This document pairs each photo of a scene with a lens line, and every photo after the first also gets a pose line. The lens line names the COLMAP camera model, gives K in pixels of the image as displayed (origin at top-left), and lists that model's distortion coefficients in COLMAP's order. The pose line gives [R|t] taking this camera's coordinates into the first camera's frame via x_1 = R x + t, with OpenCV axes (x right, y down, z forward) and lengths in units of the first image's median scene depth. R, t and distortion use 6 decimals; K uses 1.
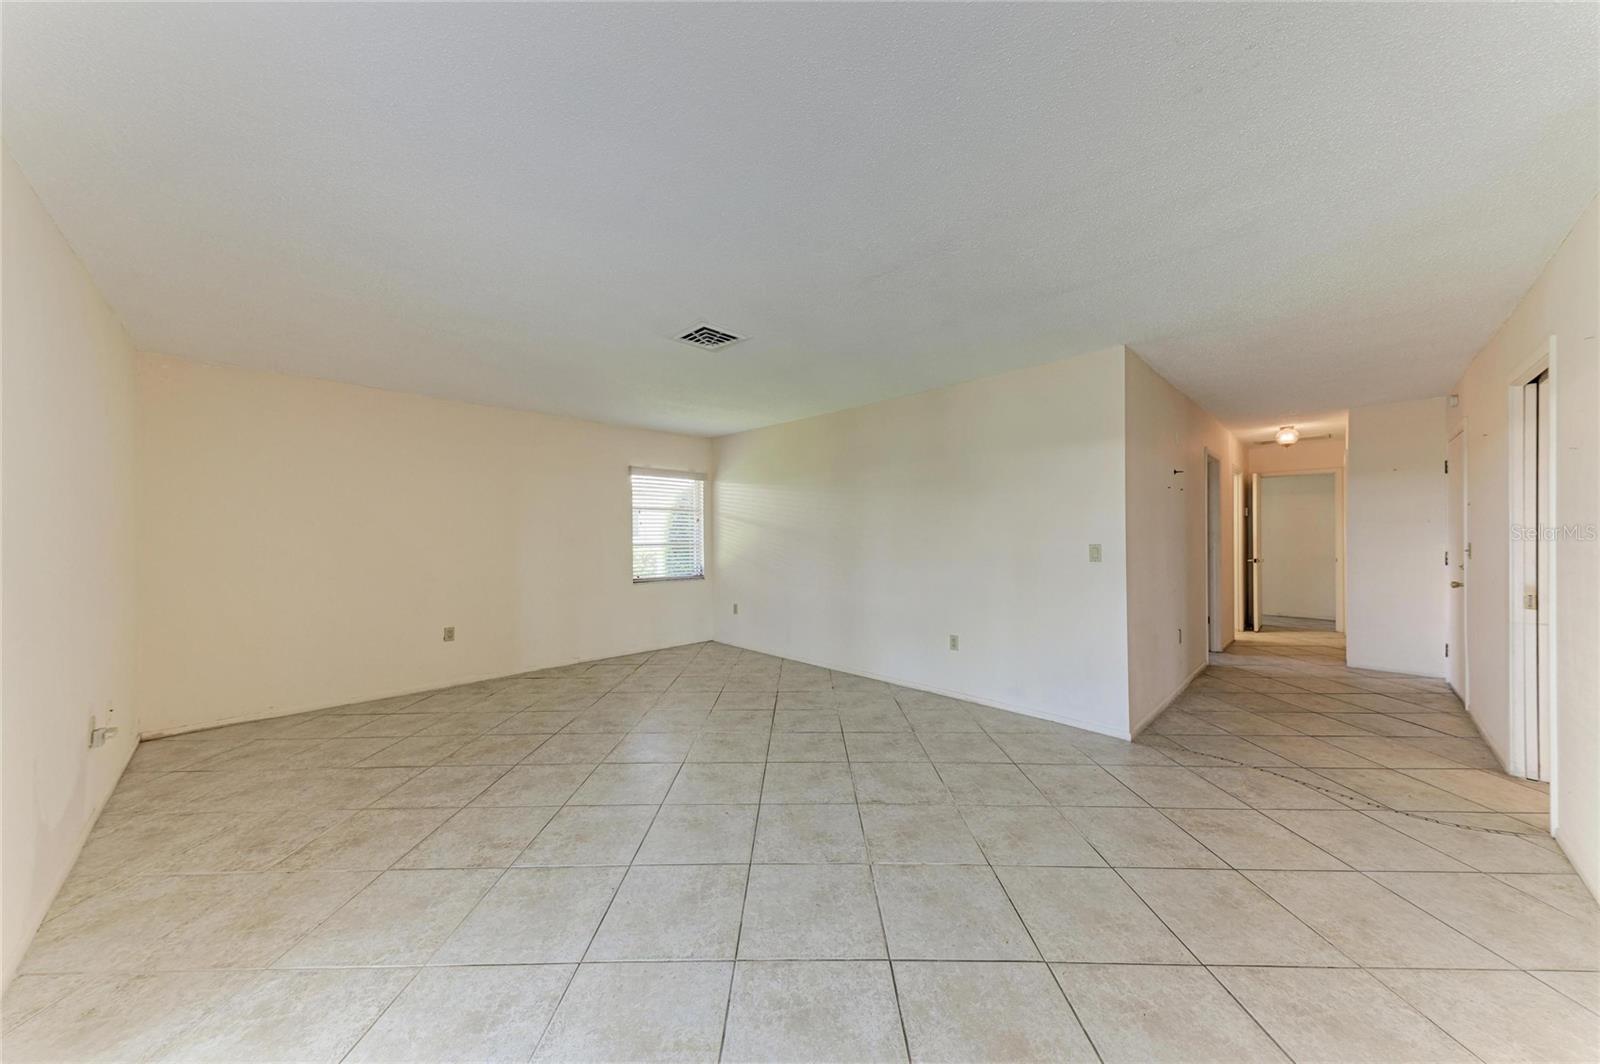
lens RADIAL K [[535.8, 0, 805.2], [0, 535.8, 531.2], [0, 0, 1]] dist [0.021865, -0.003724]
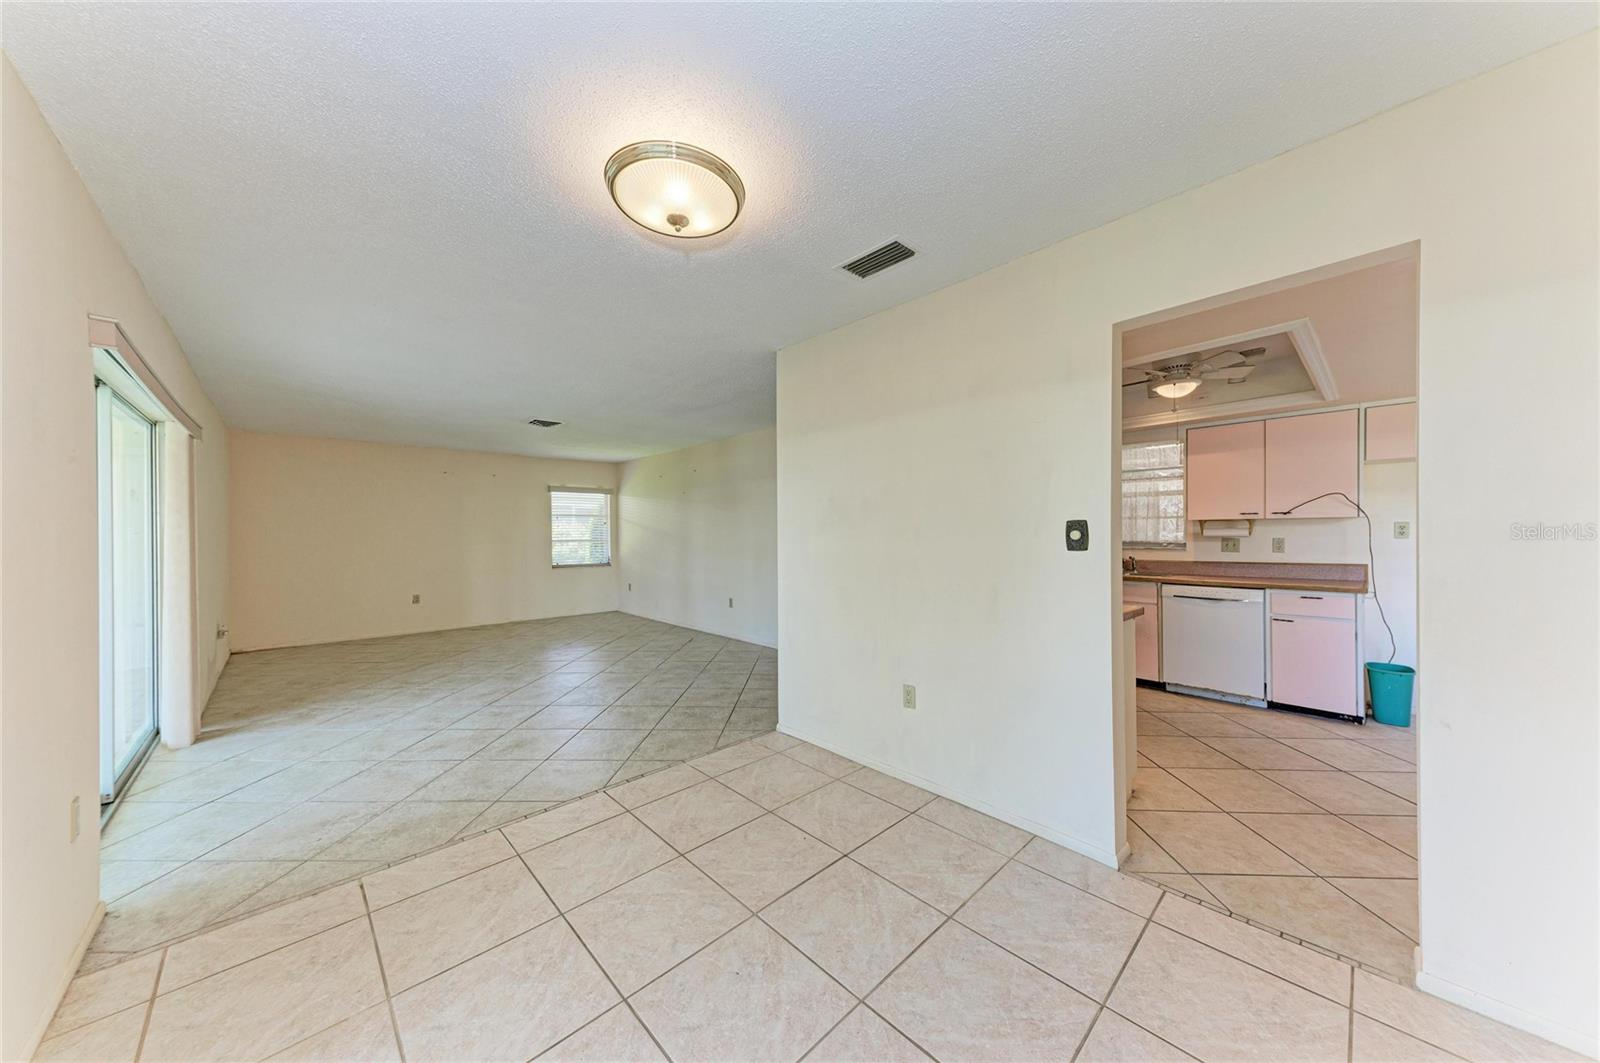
lens RADIAL K [[535.8, 0, 807.6], [0, 535.8, 538.6], [0, 0, 1]] dist [0.021865, -0.003724]
pose [[0.999486, -0.002553, -0.031964, 0.397646], [0.003093, 0.999853, 0.016837, -0.003875], [0.031917, -0.016927, 0.999347, -0.395456]]
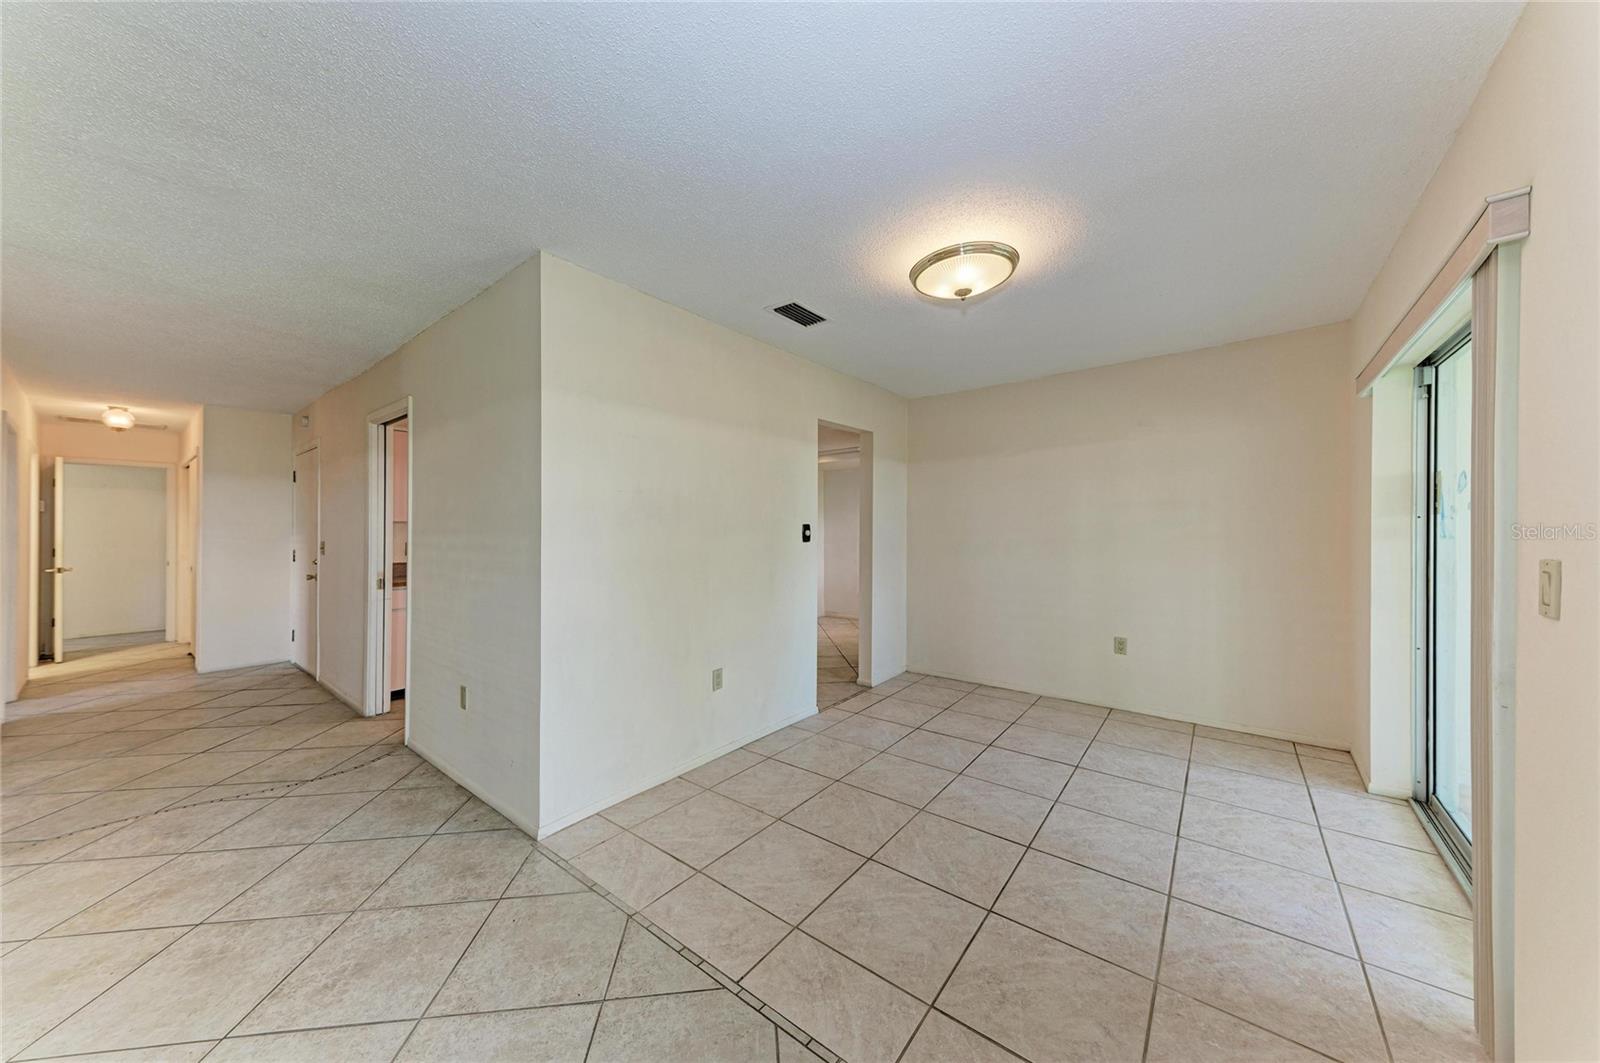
lens RADIAL K [[535.8, 0, 792.2], [0, 535.8, 530.3], [0, 0, 1]] dist [0.021865, -0.003724]
pose [[-0.091244, 0.006153, 0.995810, -0.059256], [-0.001602, 0.999979, -0.006325, 0.001368], [-0.995827, -0.002172, -0.091232, 0.054805]]
